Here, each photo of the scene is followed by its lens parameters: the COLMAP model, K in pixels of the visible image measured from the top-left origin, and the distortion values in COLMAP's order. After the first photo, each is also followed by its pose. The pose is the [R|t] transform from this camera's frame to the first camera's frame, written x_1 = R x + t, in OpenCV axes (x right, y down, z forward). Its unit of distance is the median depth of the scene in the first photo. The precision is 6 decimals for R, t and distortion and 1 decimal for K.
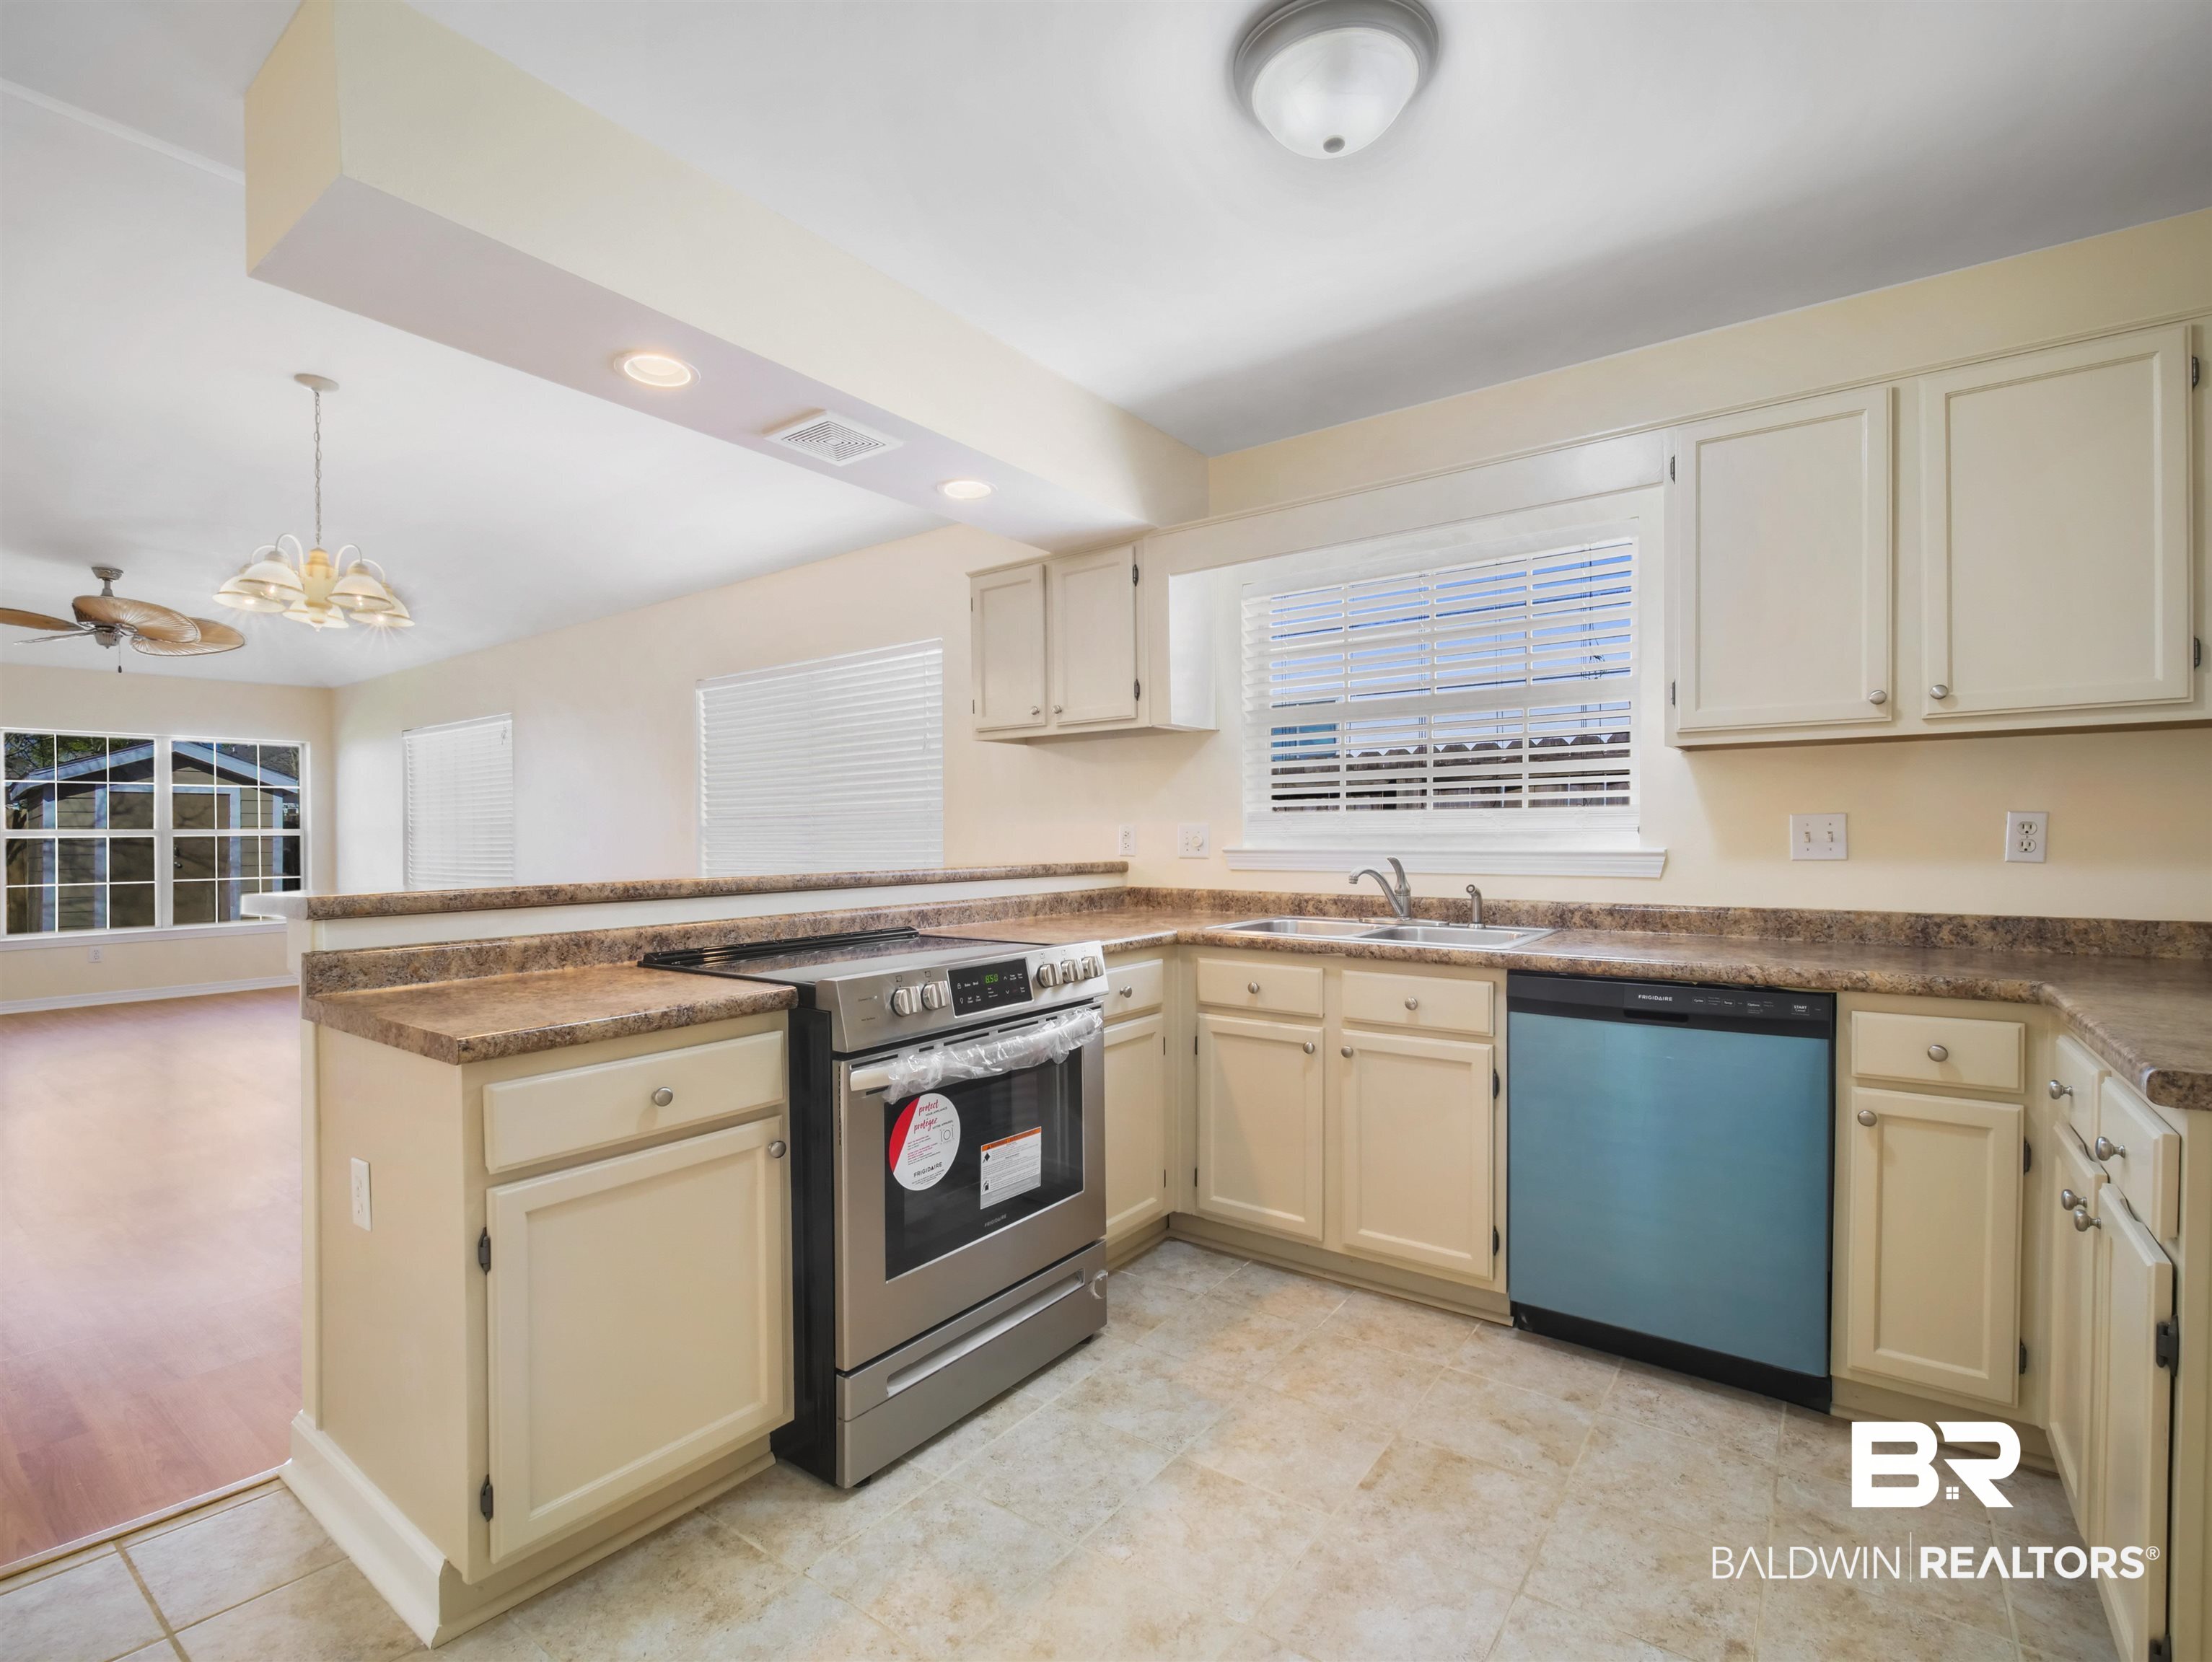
lens RADIAL K [[1033.0, 0, 1106.0], [0, 1033.0, 831.0], [0, 0, 1]] dist [-0.002662, -0.001567]
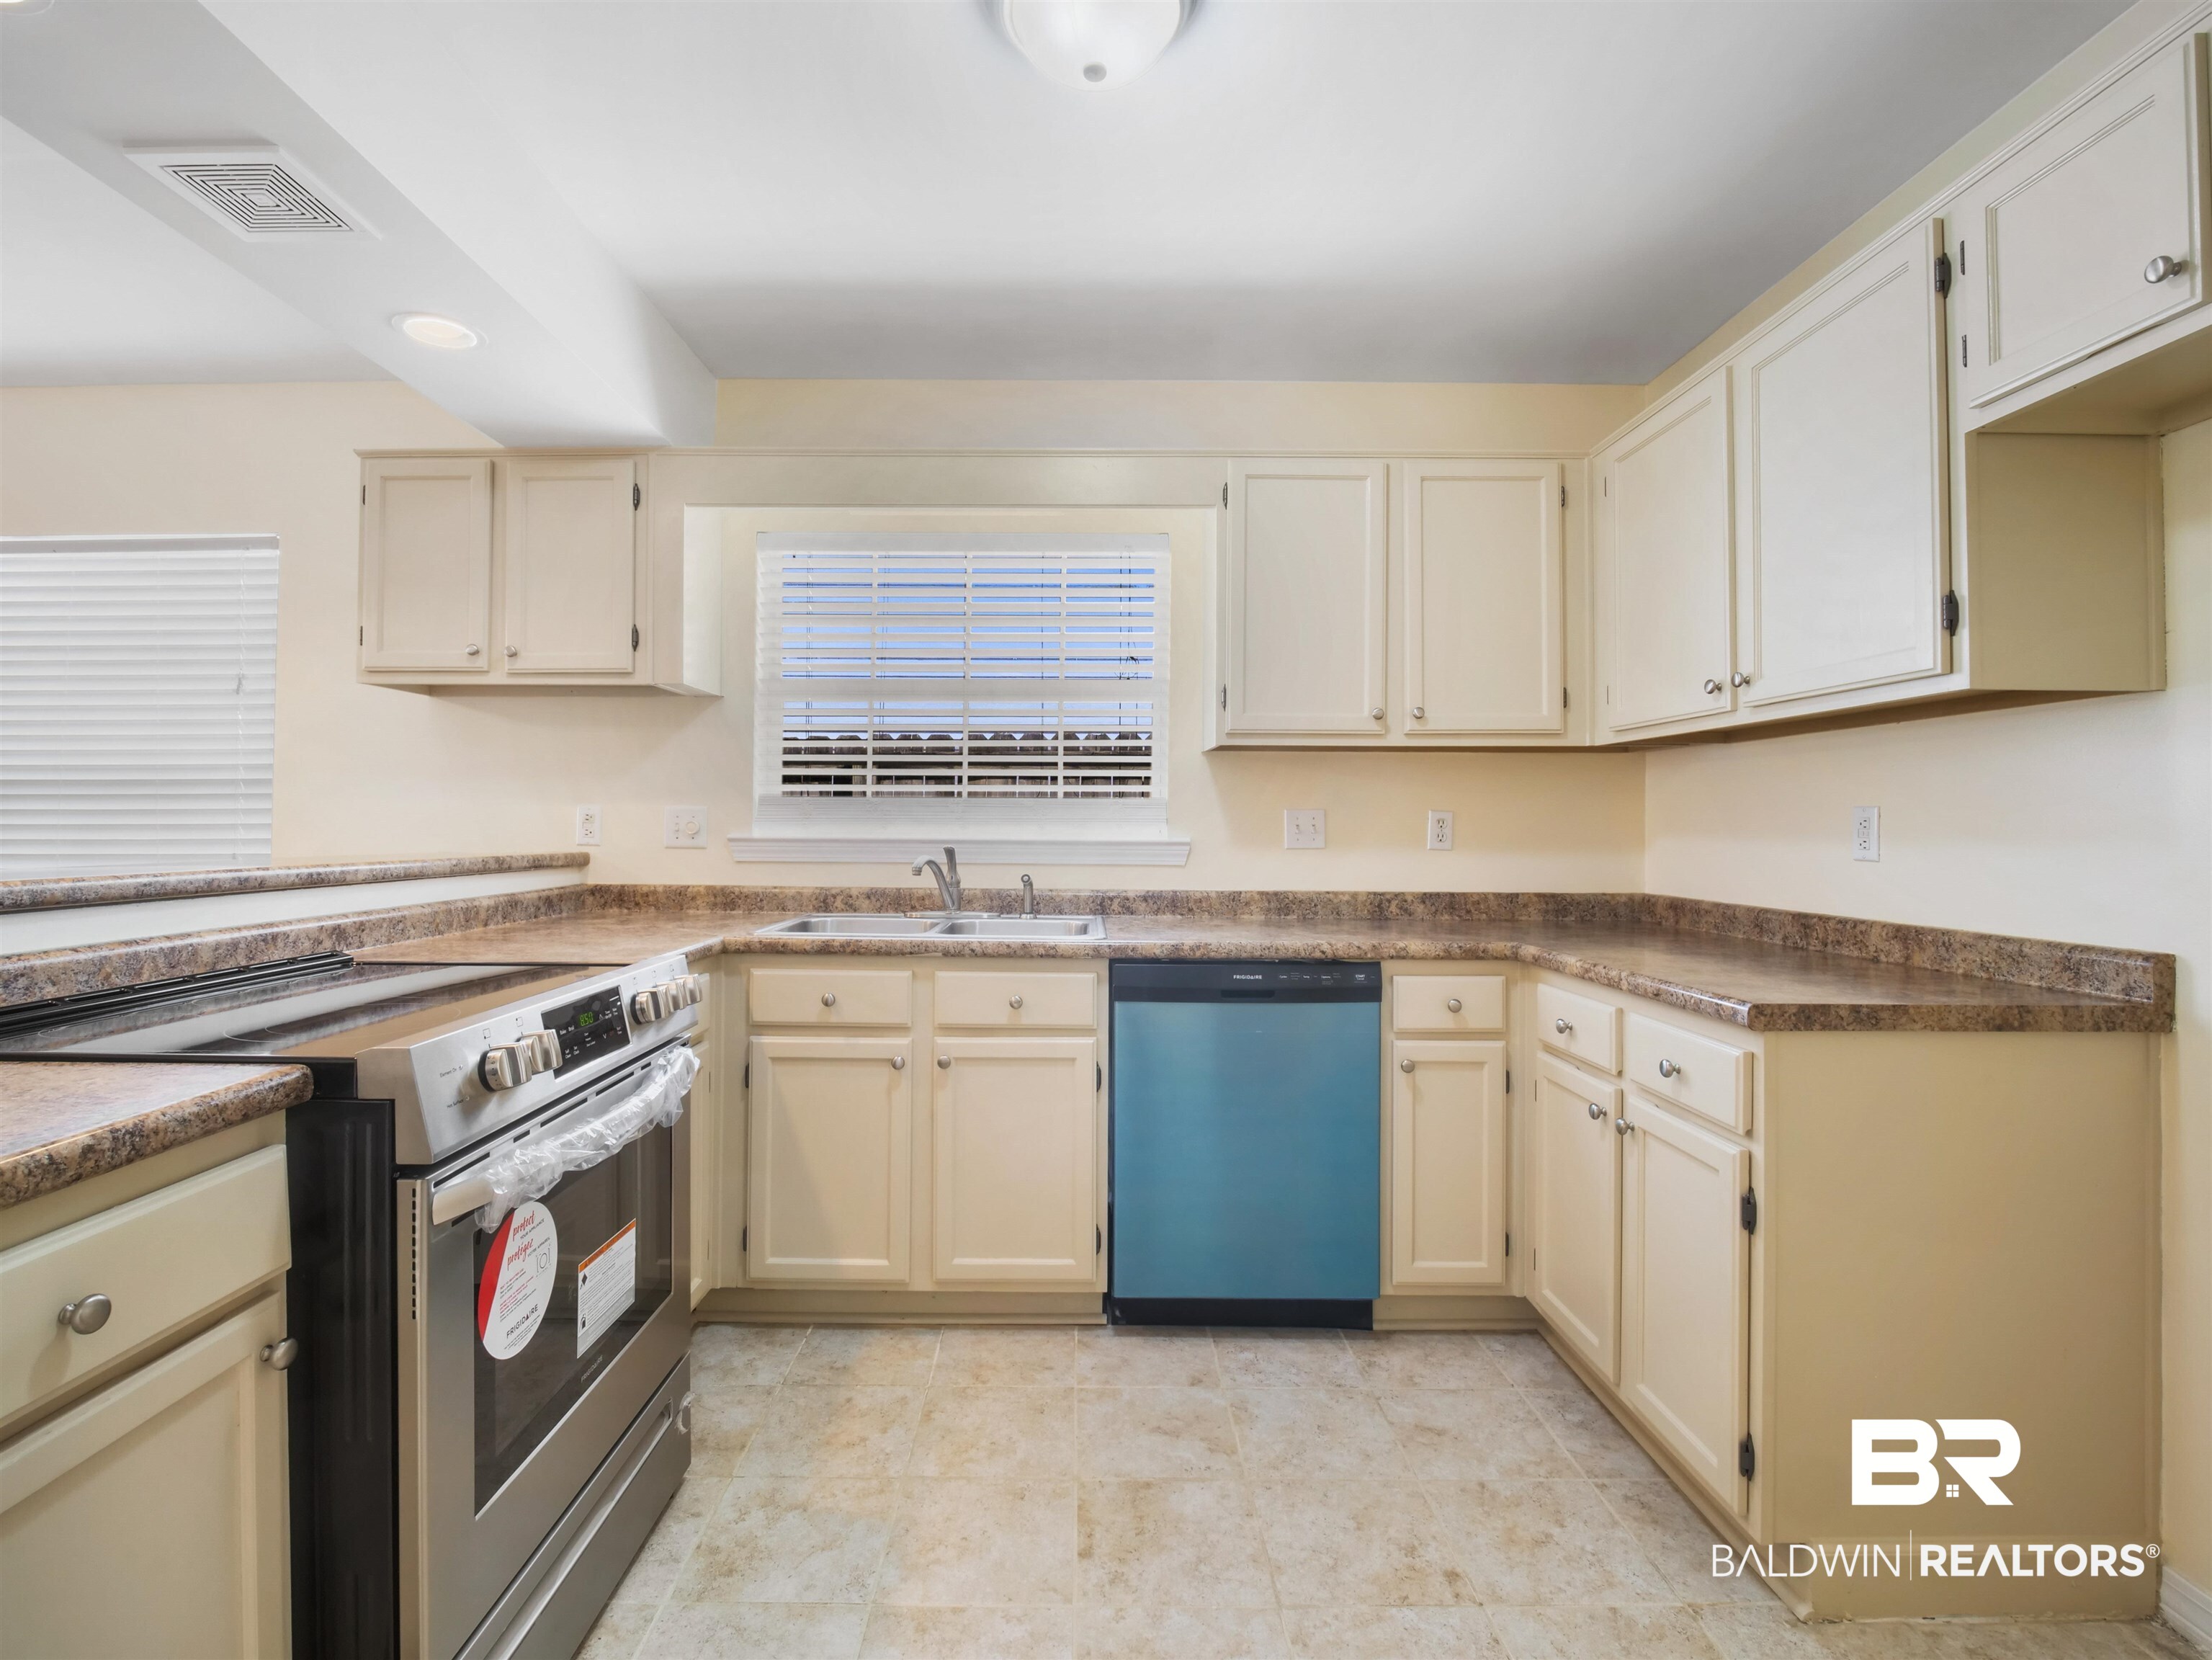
lens RADIAL K [[1047.9, 0, 1099.0], [0, 1047.9, 783.6], [0, 0, 1]] dist [-0.000127, -0.011801]
pose [[0.808490, 0.034826, 0.587479, -0.215764], [-0.013695, 0.999091, -0.040381, 0.006114], [-0.588351, 0.024602, 0.808232, 0.185137]]
